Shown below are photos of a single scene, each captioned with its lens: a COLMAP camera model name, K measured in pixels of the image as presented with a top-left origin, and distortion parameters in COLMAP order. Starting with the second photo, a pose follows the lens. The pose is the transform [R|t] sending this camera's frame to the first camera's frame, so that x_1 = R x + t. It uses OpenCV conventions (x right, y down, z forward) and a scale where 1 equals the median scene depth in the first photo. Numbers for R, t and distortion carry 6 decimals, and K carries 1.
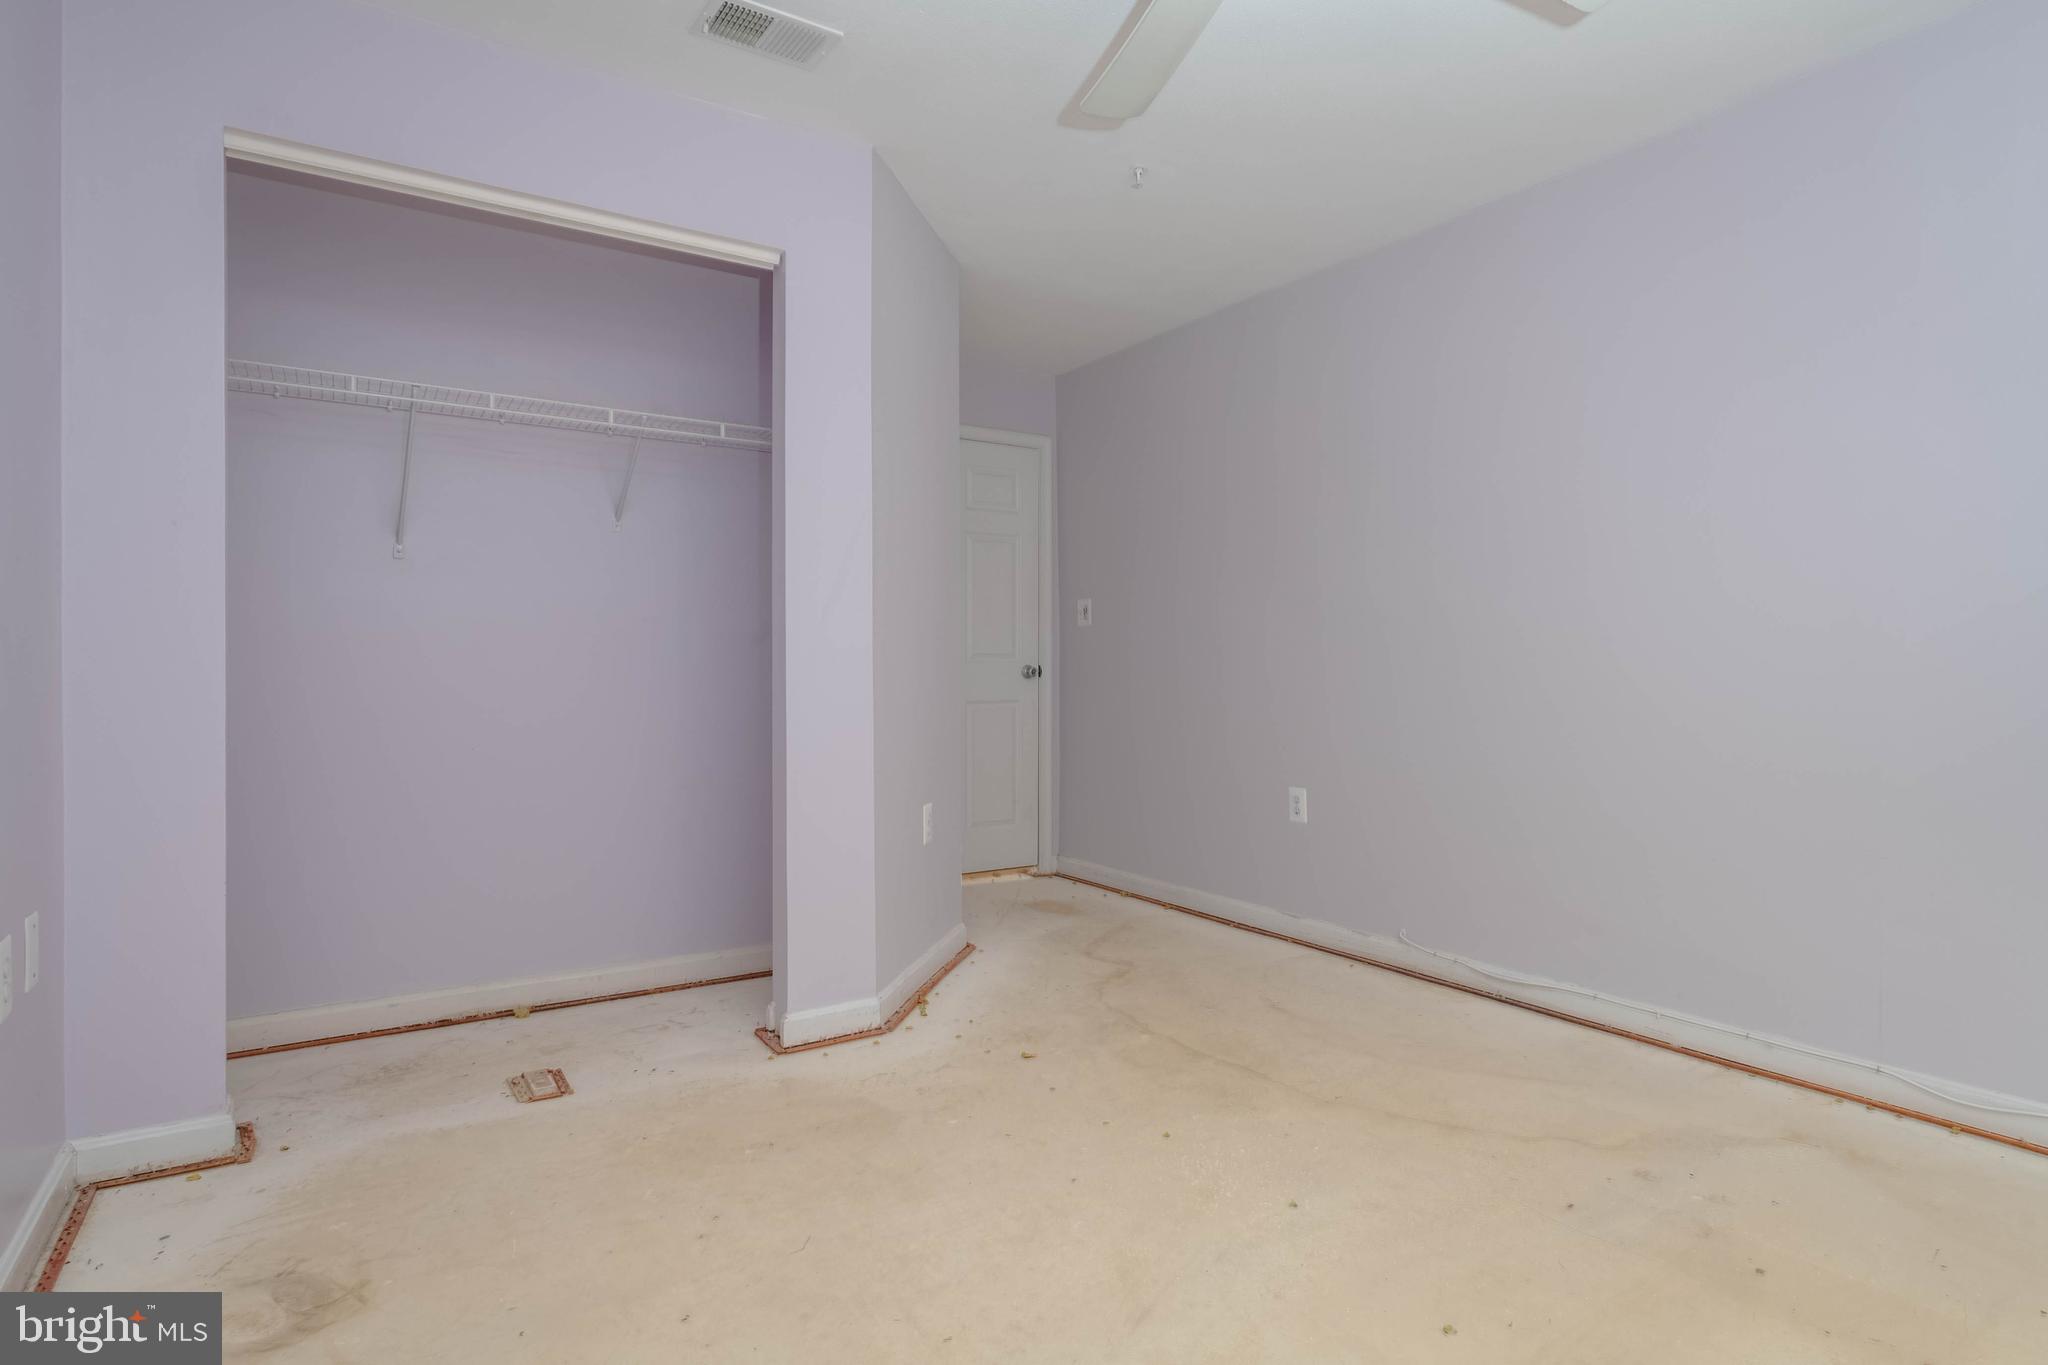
lens RADIAL K [[1050.6, 0, 1043.5], [0, 1050.6, 683.8], [0, 0, 1]] dist [0.002692, -0.002541]
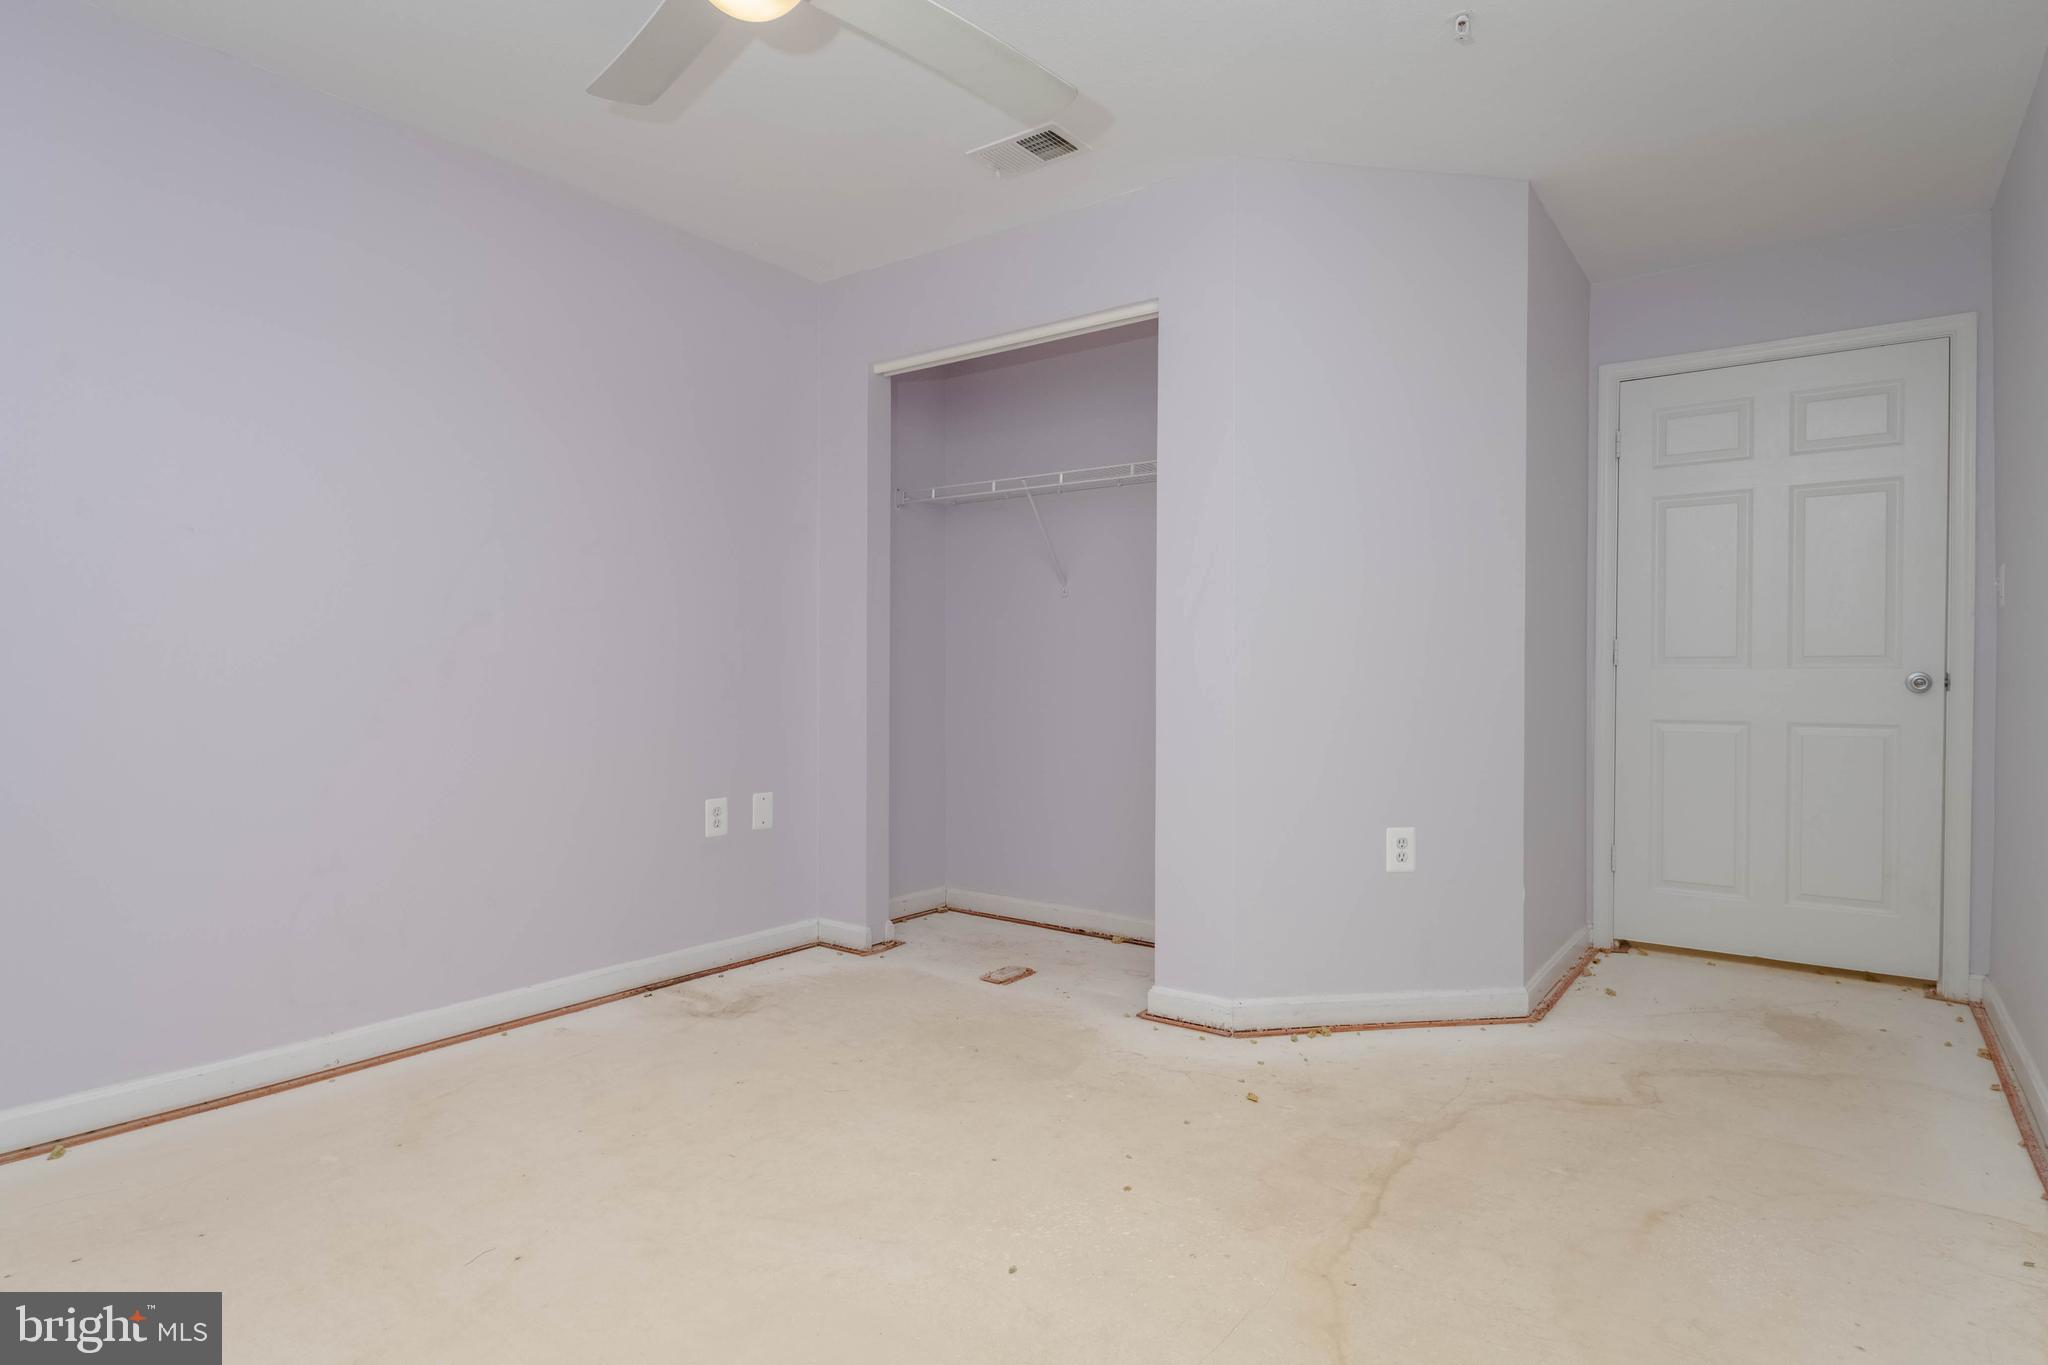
lens RADIAL K [[1050.6, 0, 1043.5], [0, 1050.6, 683.8], [0, 0, 1]] dist [0.002692, -0.002541]
pose [[0.376370, 0.007403, -0.926440, 0.731150], [-0.017697, 0.999843, 0.000799, -0.001950], [0.926300, 0.016095, 0.376442, 0.466307]]
